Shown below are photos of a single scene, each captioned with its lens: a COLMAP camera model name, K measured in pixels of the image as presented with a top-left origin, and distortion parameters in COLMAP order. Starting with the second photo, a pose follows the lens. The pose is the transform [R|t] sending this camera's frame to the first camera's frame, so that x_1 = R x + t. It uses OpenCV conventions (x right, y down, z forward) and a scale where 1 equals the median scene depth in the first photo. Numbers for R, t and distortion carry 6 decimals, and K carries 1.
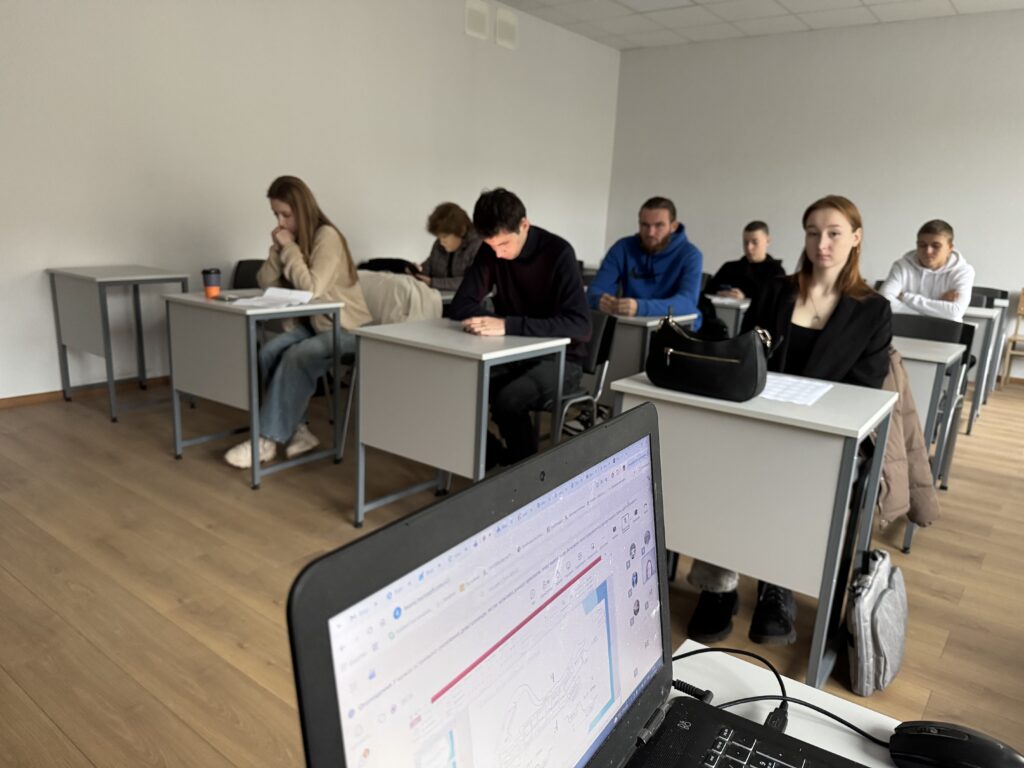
lens RADIAL K [[730.5, 0, 512.0], [0, 730.5, 384.0], [0, 0, 1]] dist [0.097498, -0.097086]
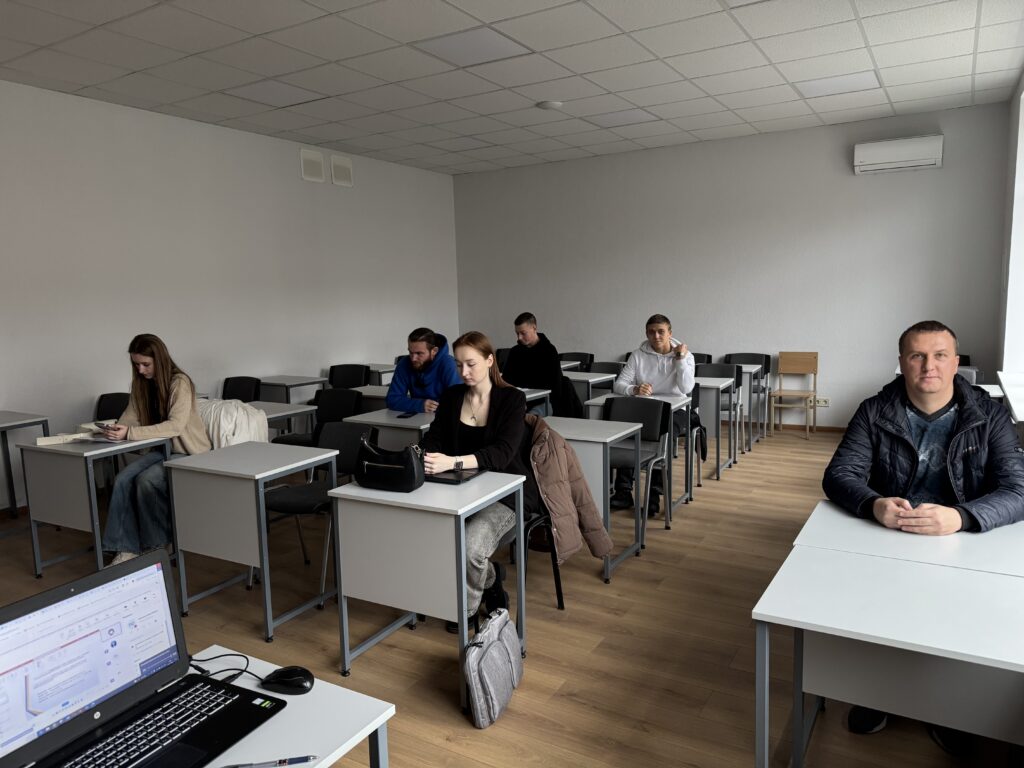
lens RADIAL K [[730.5, 0, 512.0], [0, 730.5, 384.0], [0, 0, 1]] dist [0.097498, -0.097086]
pose [[0.991582, -0.092394, 0.090705, 0.230868], [0.100034, 0.991462, -0.083641, -0.032305], [-0.082203, 0.092010, 0.992359, -0.295813]]
